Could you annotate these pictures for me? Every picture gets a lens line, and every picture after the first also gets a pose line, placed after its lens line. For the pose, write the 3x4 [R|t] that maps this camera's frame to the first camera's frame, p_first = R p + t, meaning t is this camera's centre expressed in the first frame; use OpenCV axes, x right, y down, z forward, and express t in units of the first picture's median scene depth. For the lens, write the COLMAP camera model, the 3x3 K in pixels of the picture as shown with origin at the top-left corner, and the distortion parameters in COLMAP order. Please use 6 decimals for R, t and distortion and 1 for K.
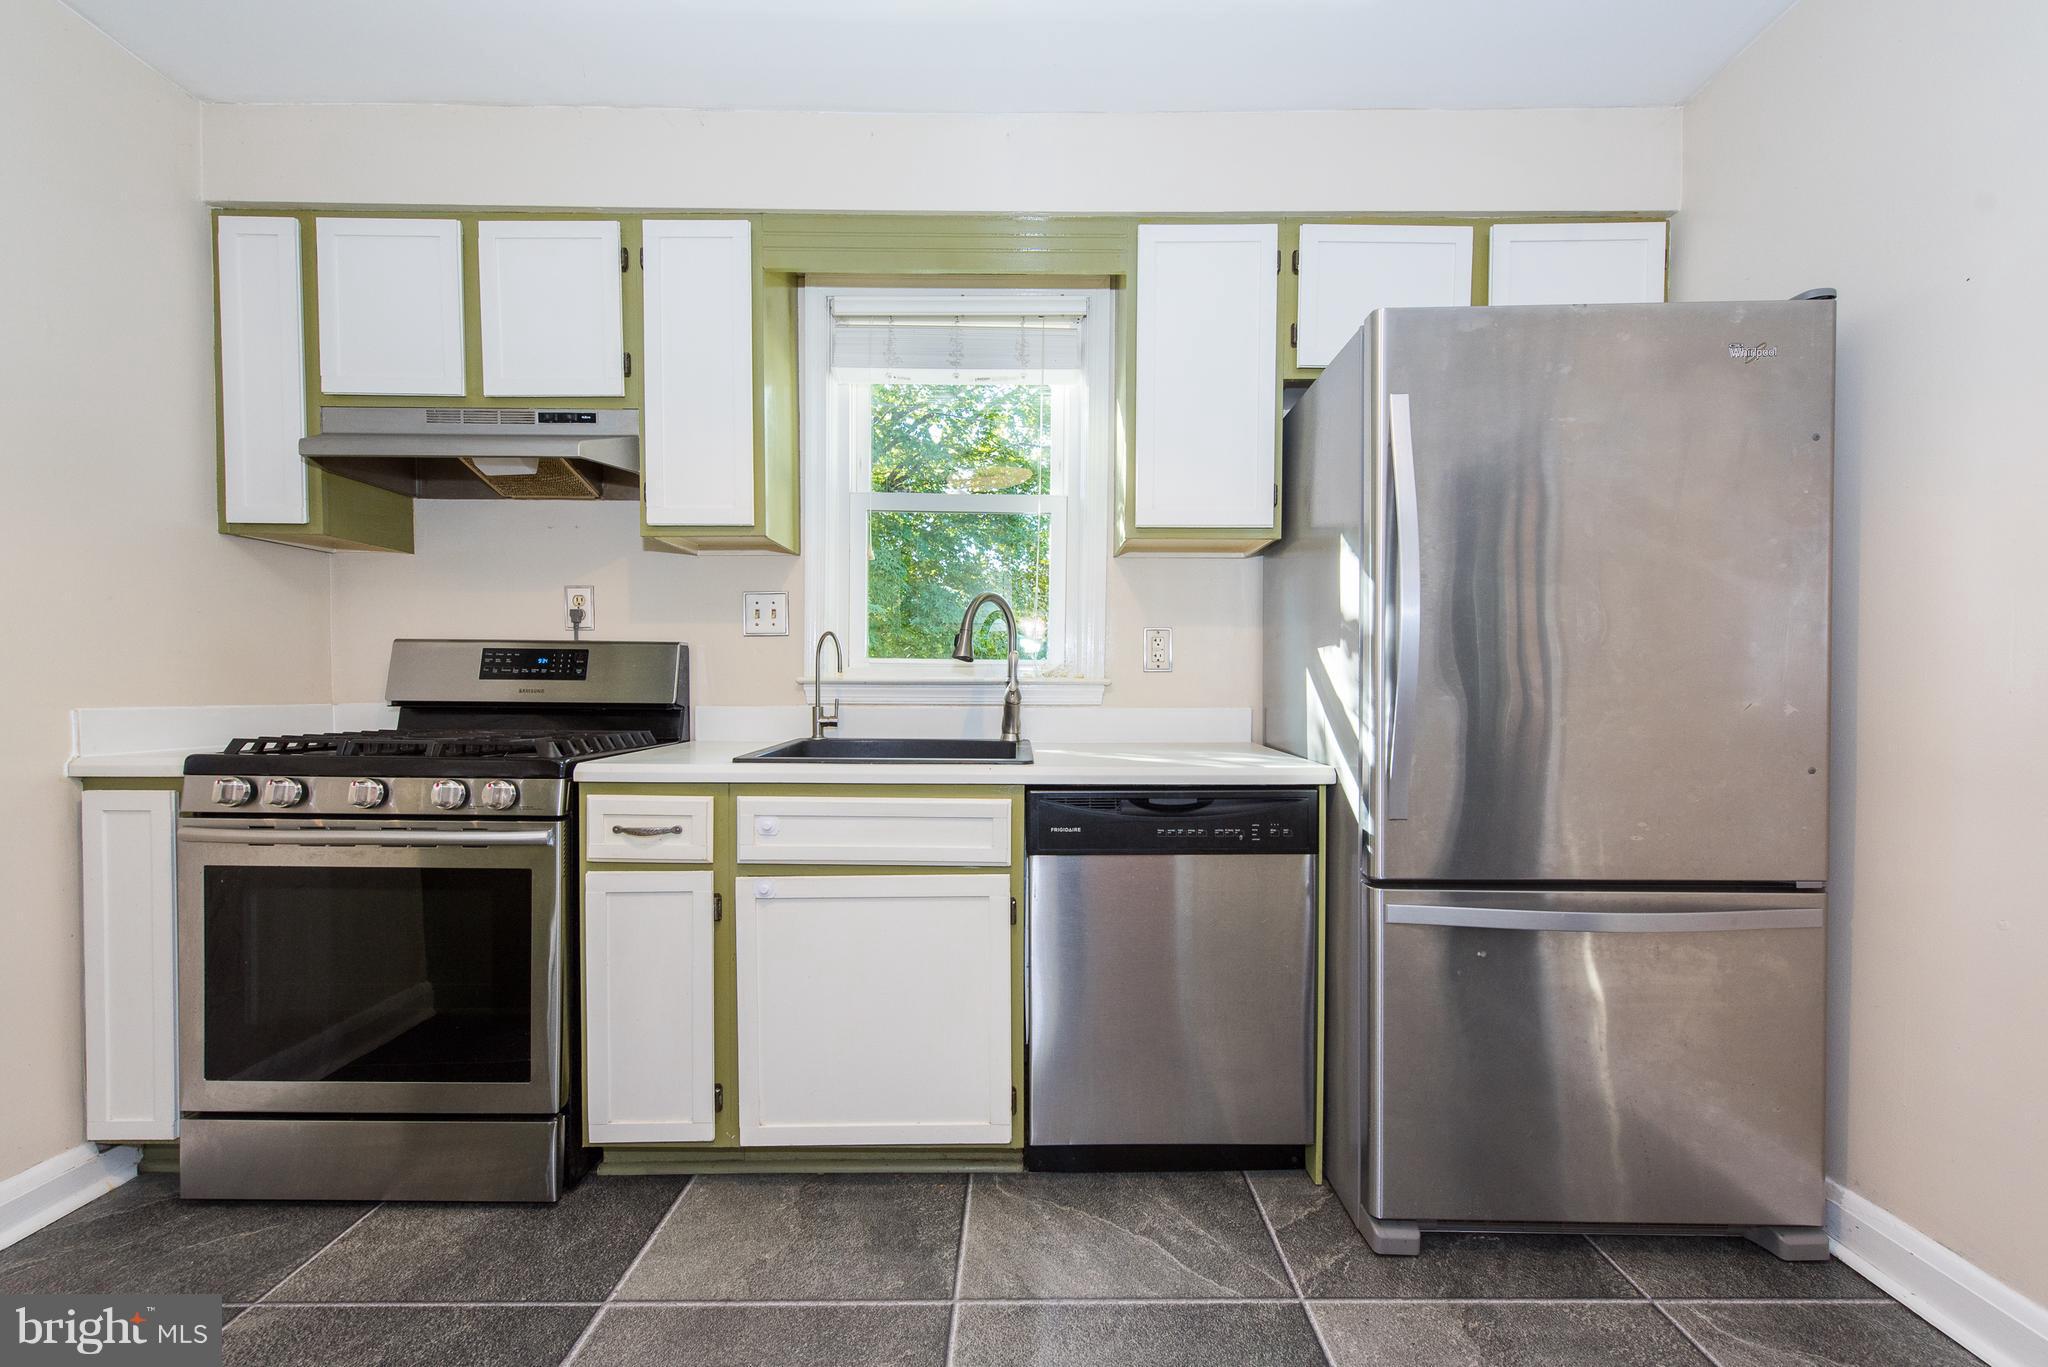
lens RADIAL K [[866.1, 0, 1024.0], [0, 866.1, 683.5], [0, 0, 1]] dist [-0.000546, -0.000260]
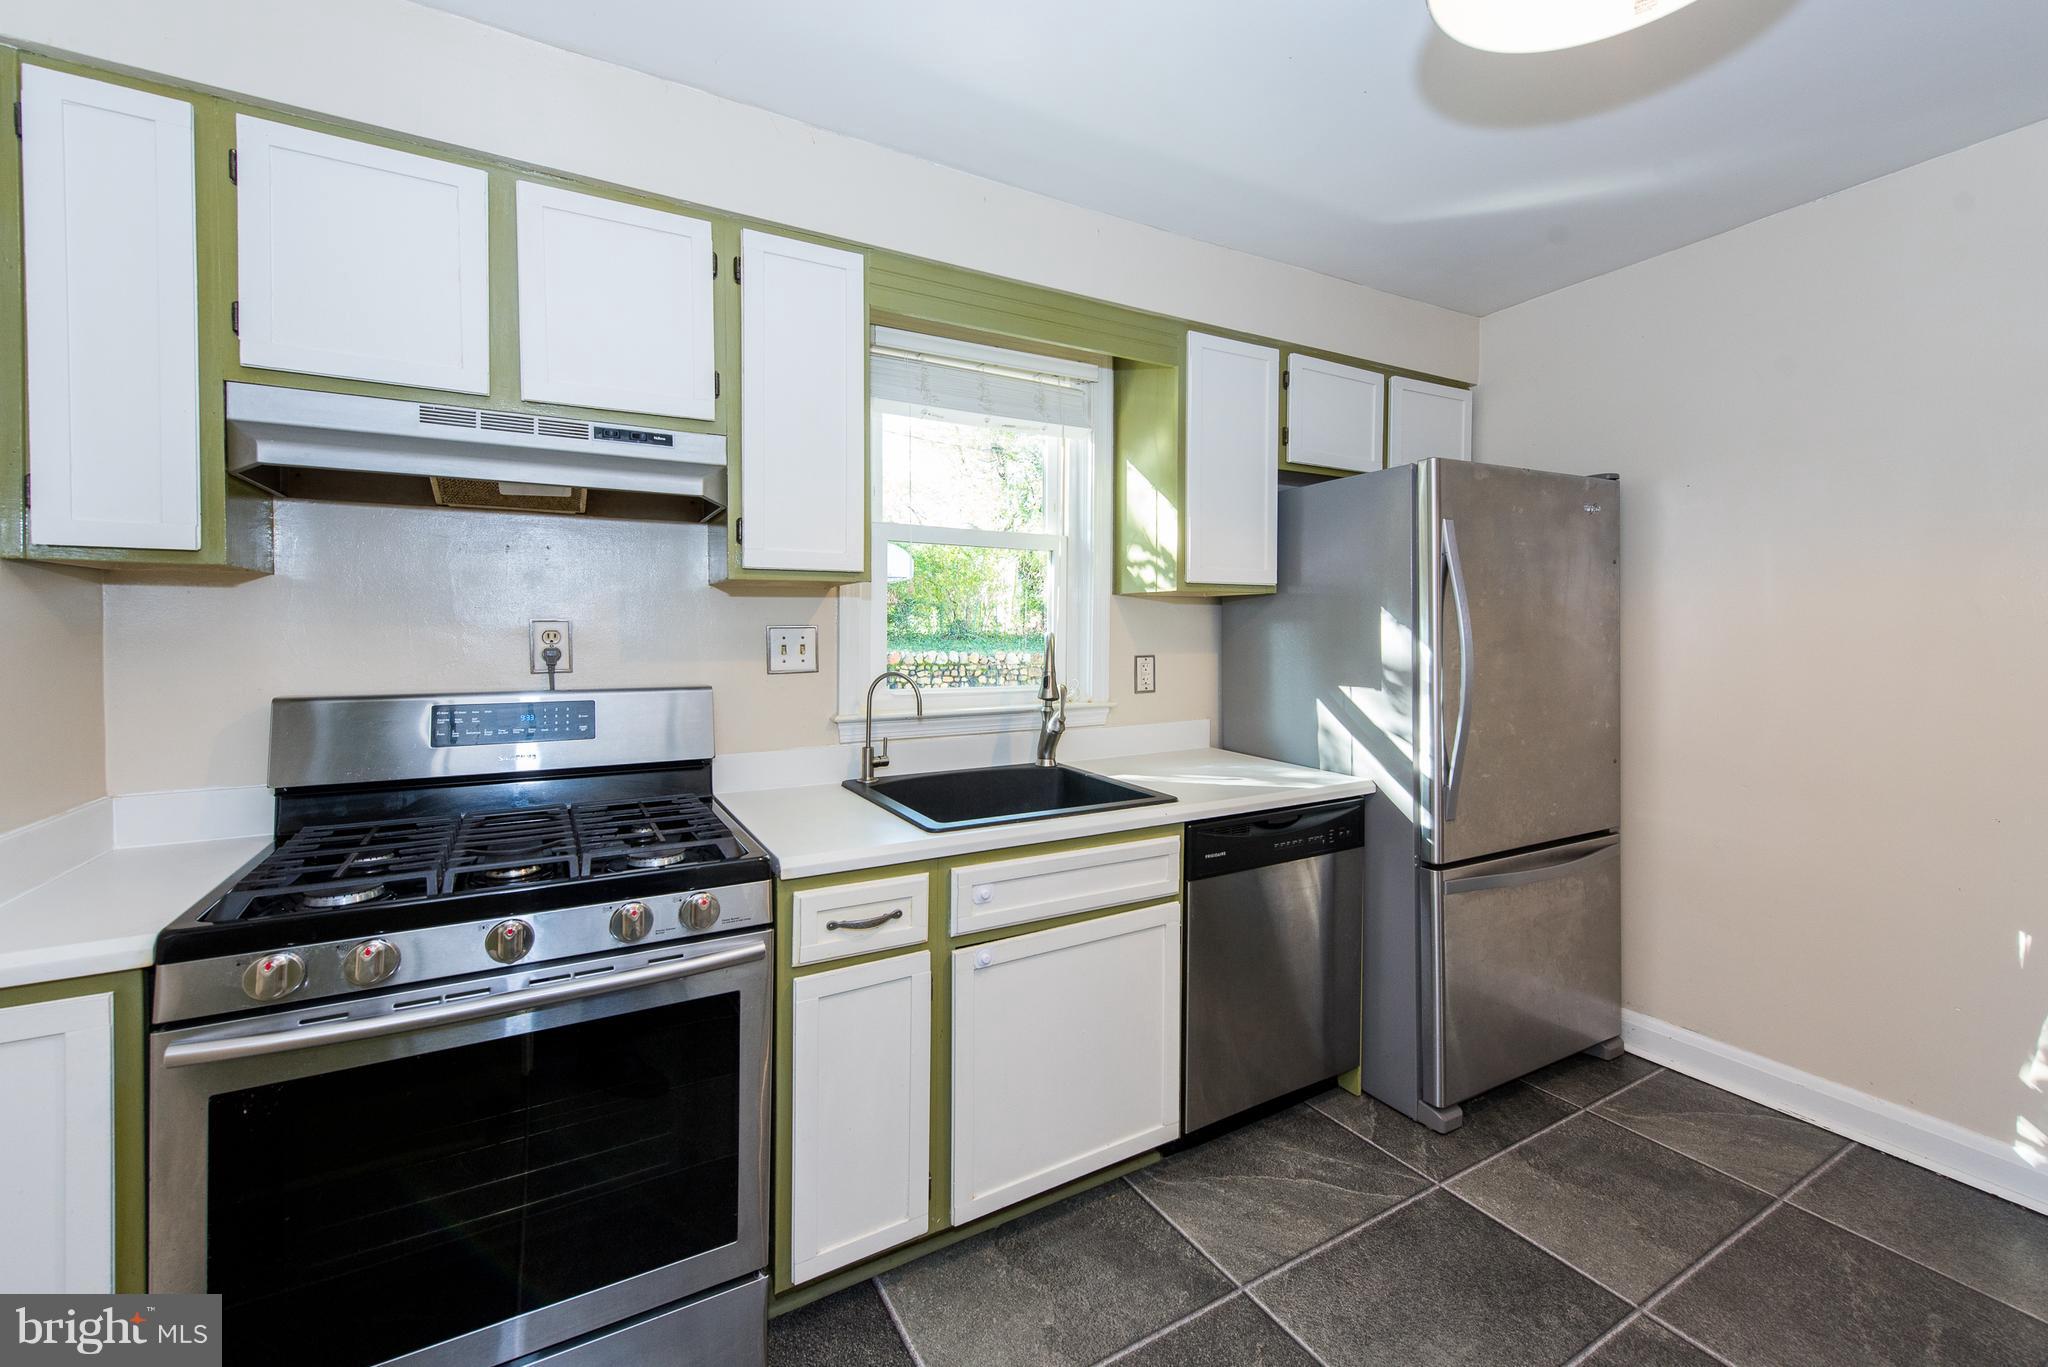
lens RADIAL K [[838.2, 0, 1023.7], [0, 838.2, 613.4], [0, 0, 1]] dist [0.002701, -0.000272]
pose [[0.869340, -0.004392, 0.494194, -0.711634], [0.010405, 0.999902, -0.009417, -0.145744], [-0.494104, 0.013329, 0.869300, 0.125878]]
